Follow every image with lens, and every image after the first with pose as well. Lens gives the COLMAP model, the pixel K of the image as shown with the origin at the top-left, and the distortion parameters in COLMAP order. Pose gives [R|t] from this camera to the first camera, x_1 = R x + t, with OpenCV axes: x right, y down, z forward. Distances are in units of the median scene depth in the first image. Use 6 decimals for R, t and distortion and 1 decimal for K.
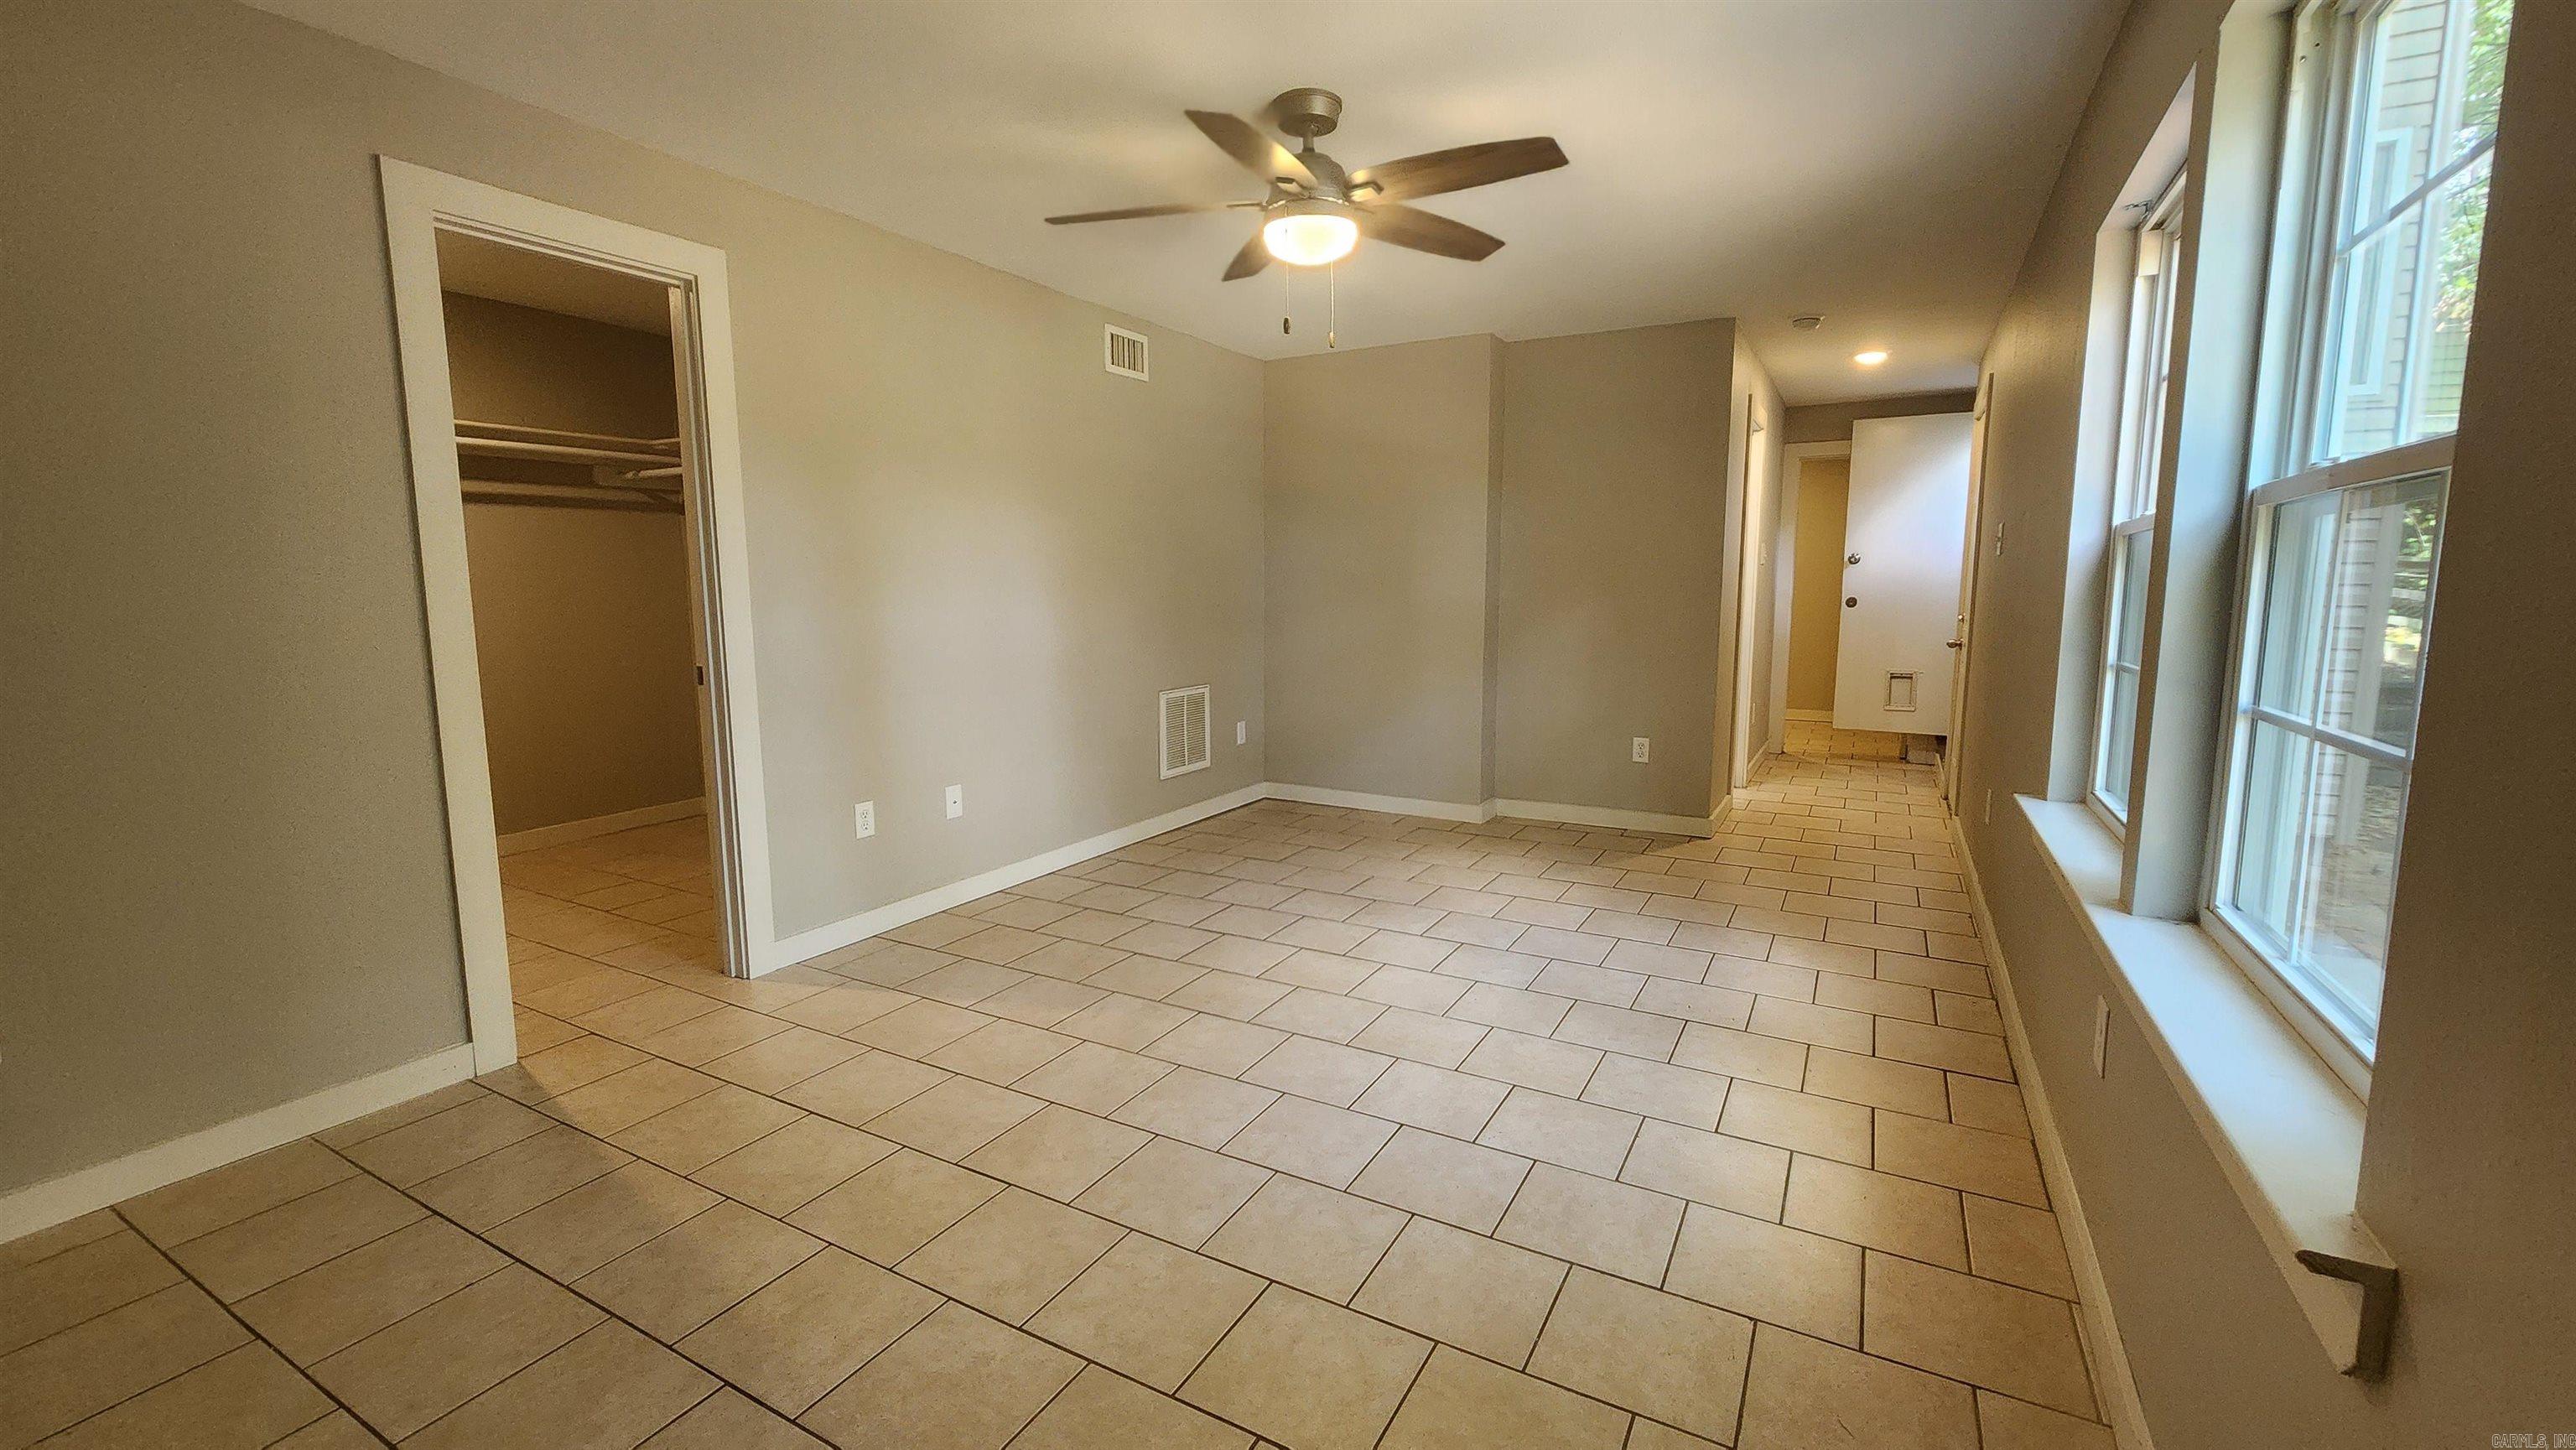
lens RADIAL K [[1056.5, 0, 1282.6], [0, 1056.5, 720.3], [0, 0, 1]] dist [-0.000921, 0.000079]
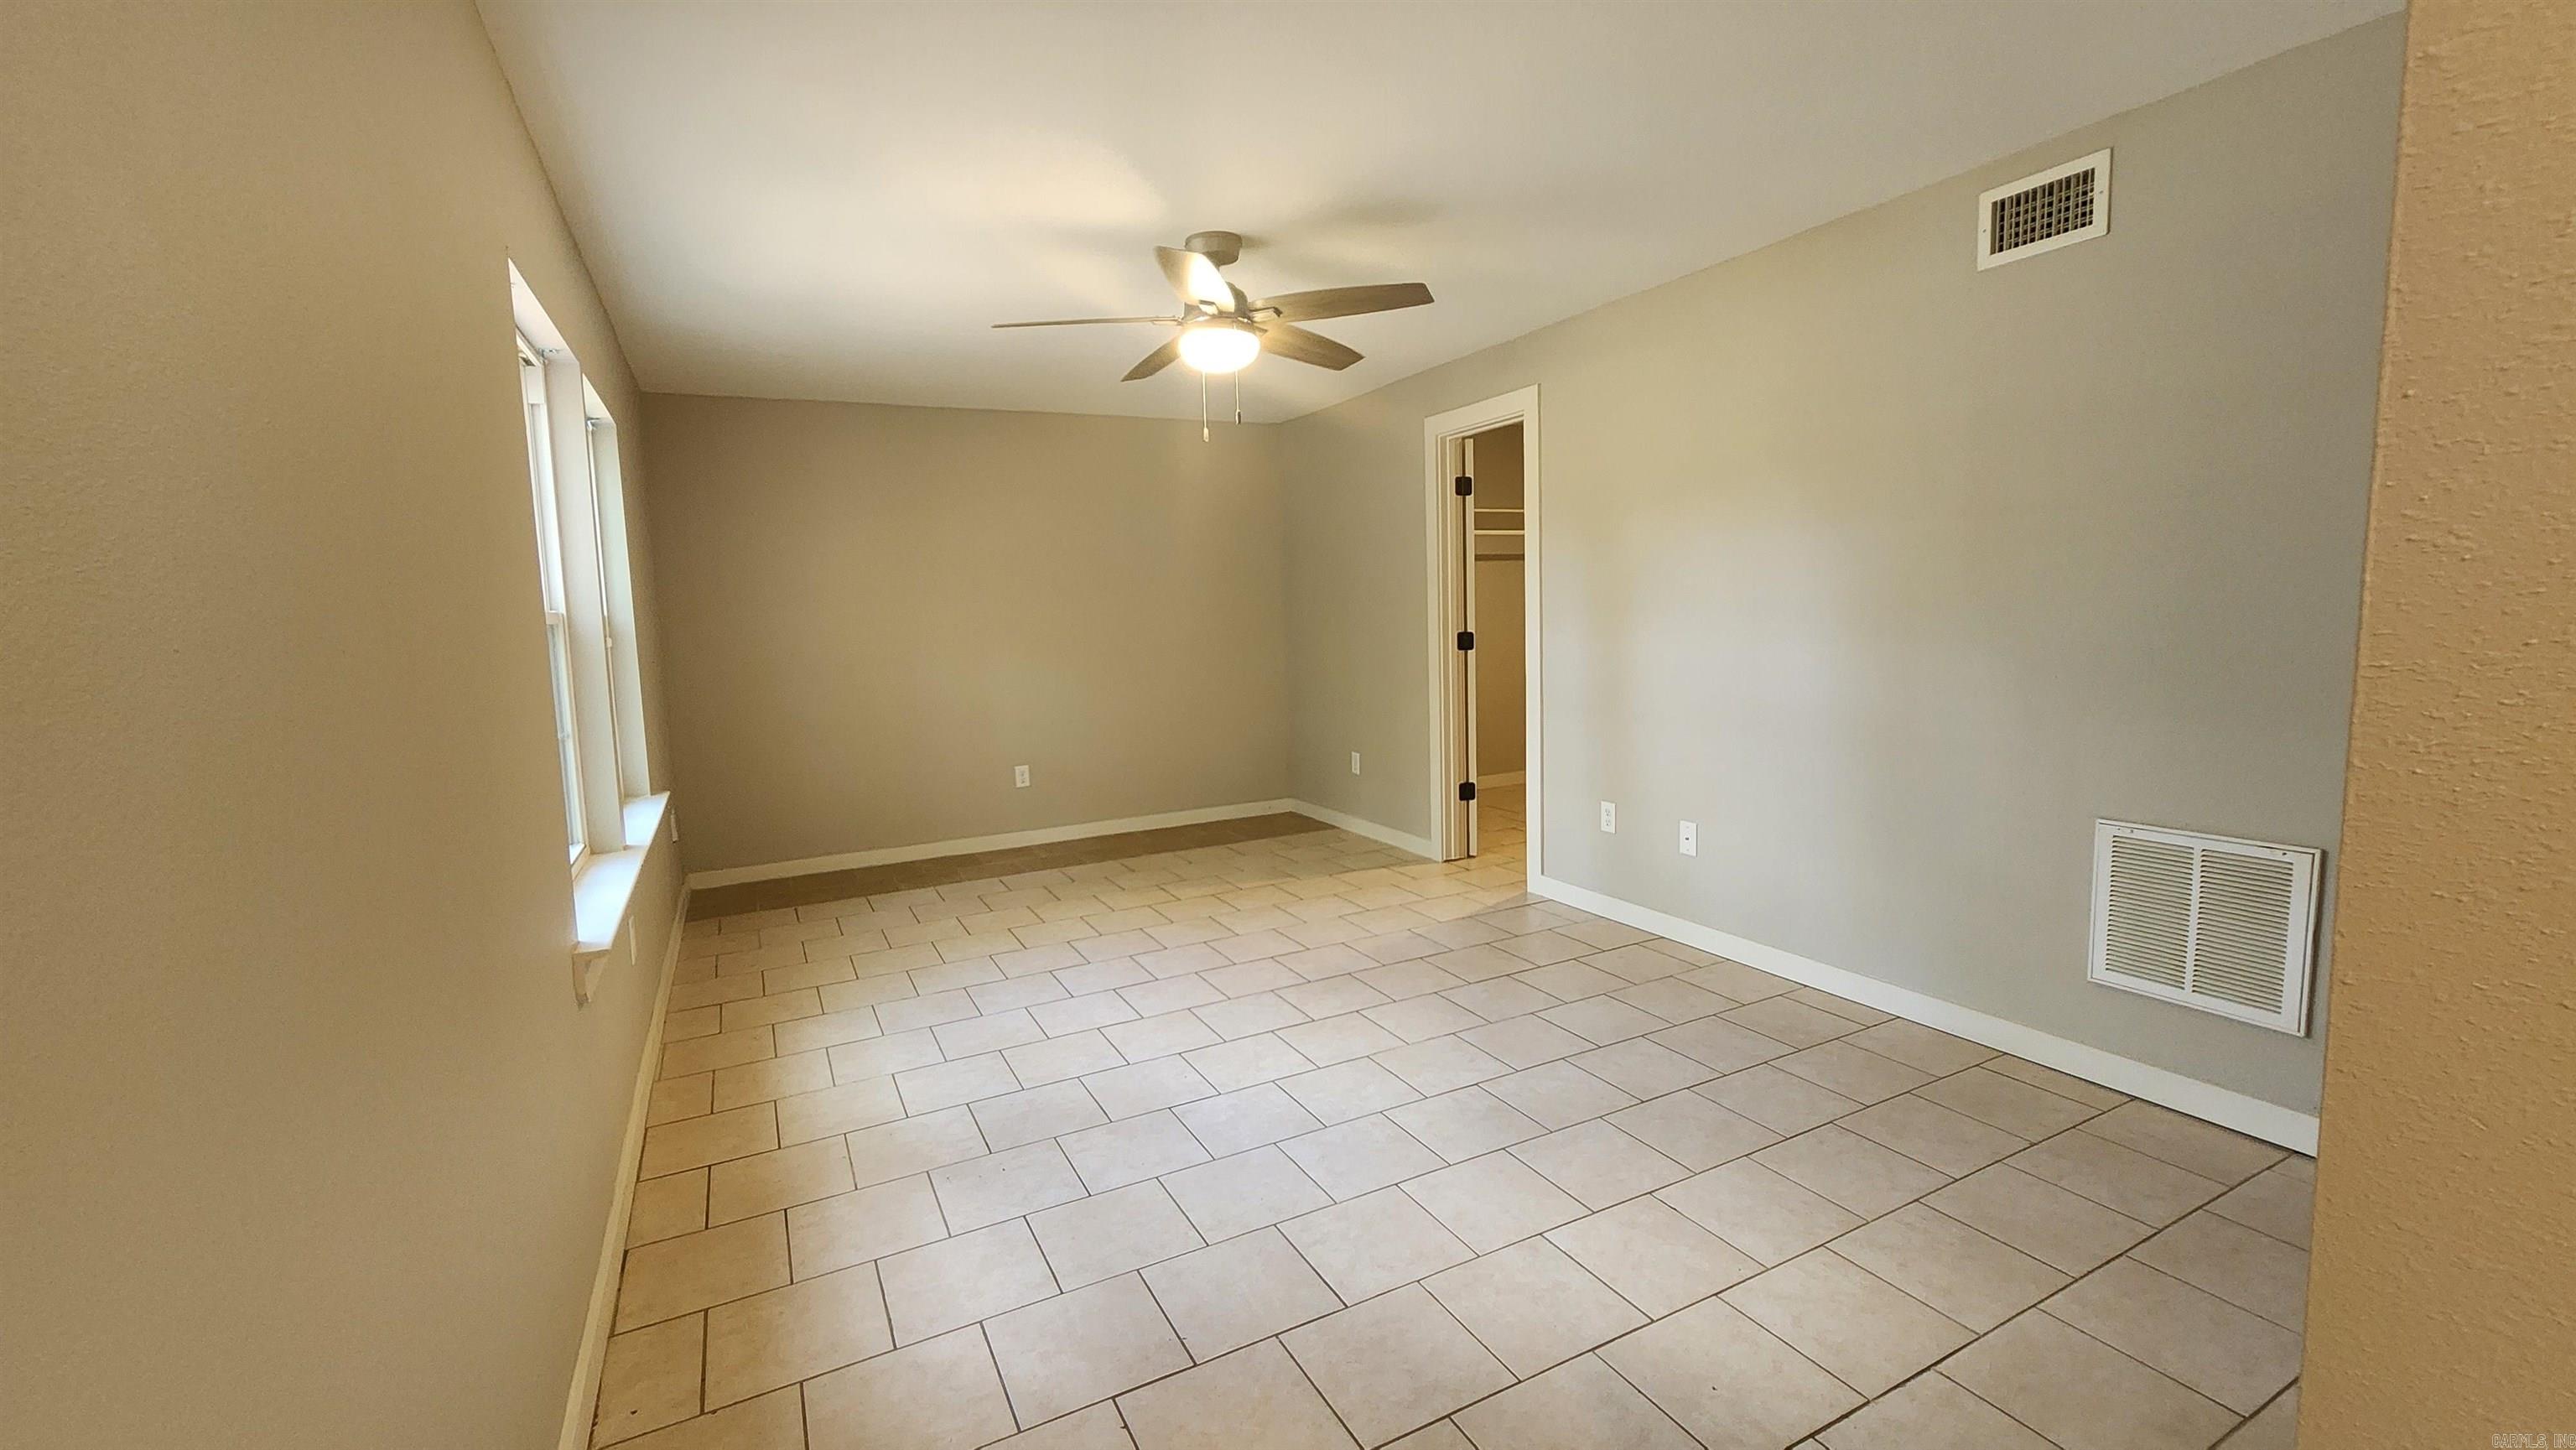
lens RADIAL K [[1061.2, 0, 1282.0], [0, 1061.2, 720.8], [0, 0, 1]] dist [0.001288, -0.000555]
pose [[-0.549431, 0.113373, -0.827812, 0.840734], [-0.073330, 0.980386, 0.182939, -0.219185], [0.832315, 0.161216, -0.530340, 1.440926]]
